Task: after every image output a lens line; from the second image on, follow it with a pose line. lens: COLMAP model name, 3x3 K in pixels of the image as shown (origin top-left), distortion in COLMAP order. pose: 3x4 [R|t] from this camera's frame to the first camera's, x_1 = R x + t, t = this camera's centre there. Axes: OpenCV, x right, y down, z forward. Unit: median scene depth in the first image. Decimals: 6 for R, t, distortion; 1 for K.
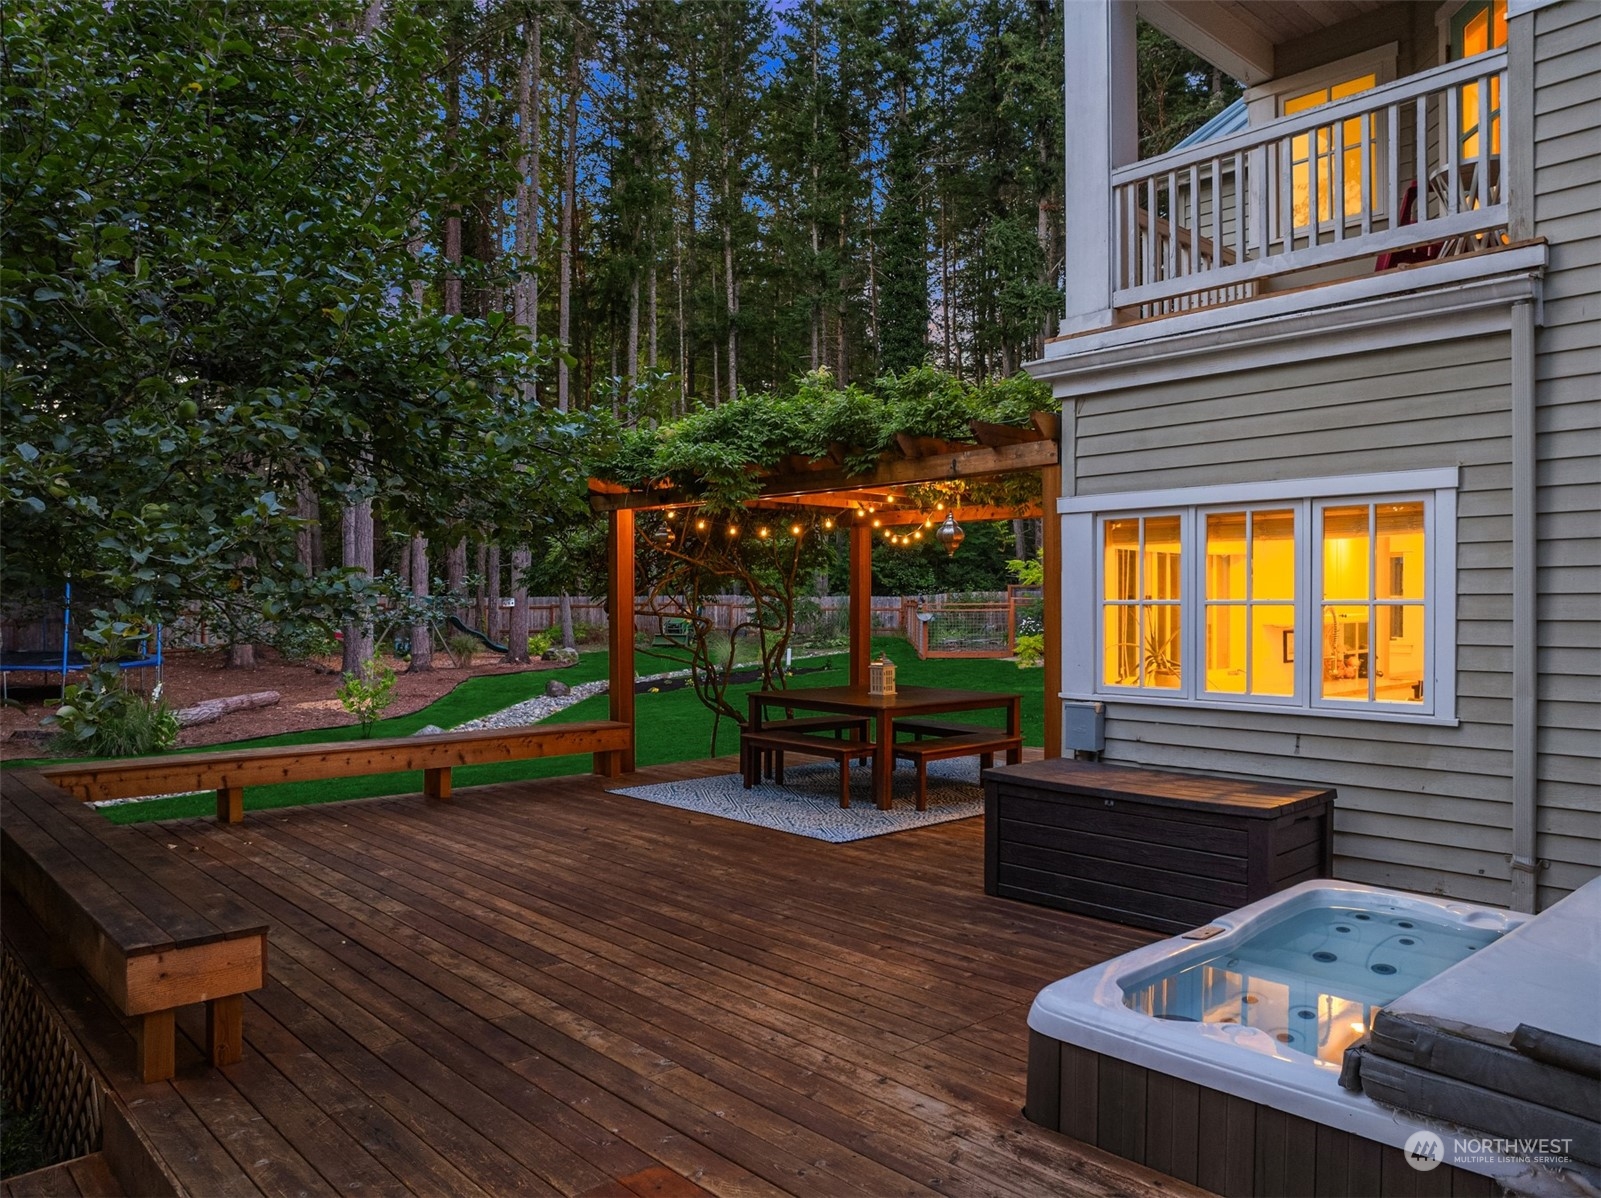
lens RADIAL K [[1141.1, 0, 800.5], [0, 1141.1, 599.0], [0, 0, 1]] dist [-0.025514, 0.002120]
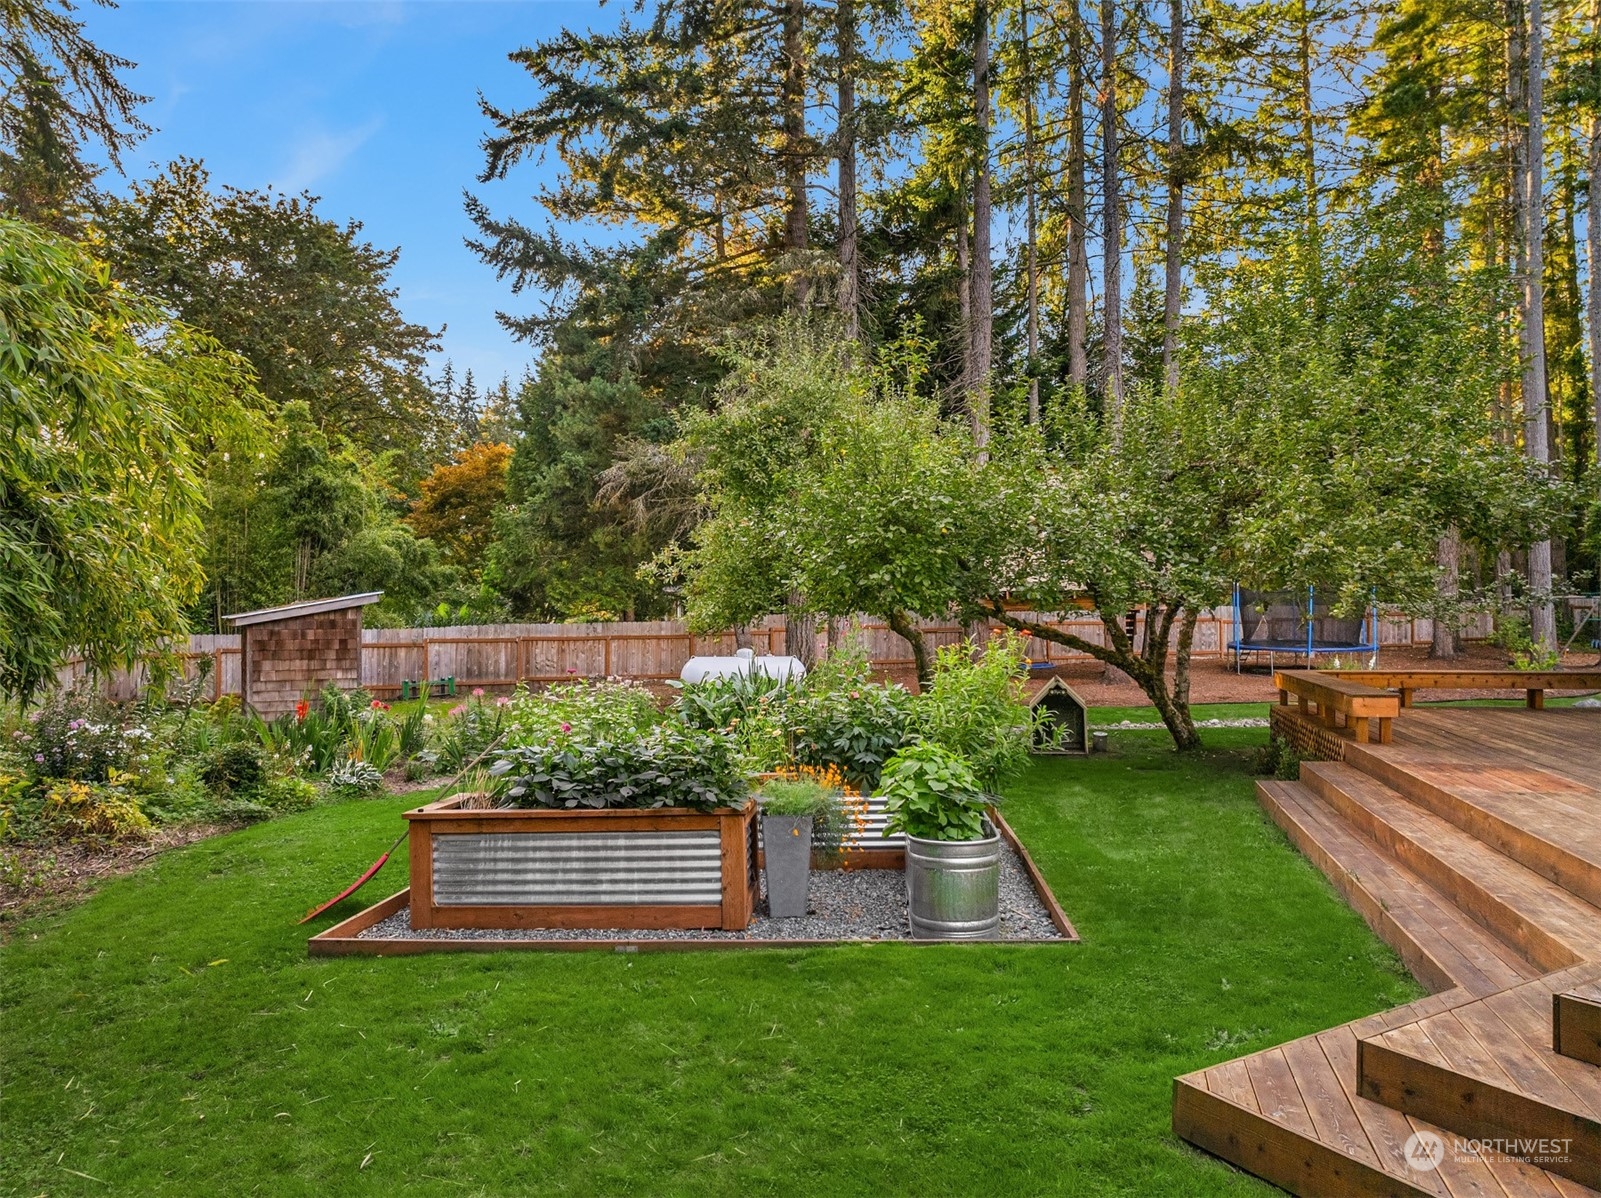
lens RADIAL K [[1141.1, 0, 800.5], [0, 1141.1, 599.0], [0, 0, 1]] dist [-0.025514, 0.002120]
pose [[0.550887, -0.016095, -0.834424, 1.085827], [0.008202, 0.999870, -0.013871, 0.080882], [0.834539, 0.000798, 0.550948, -1.841684]]
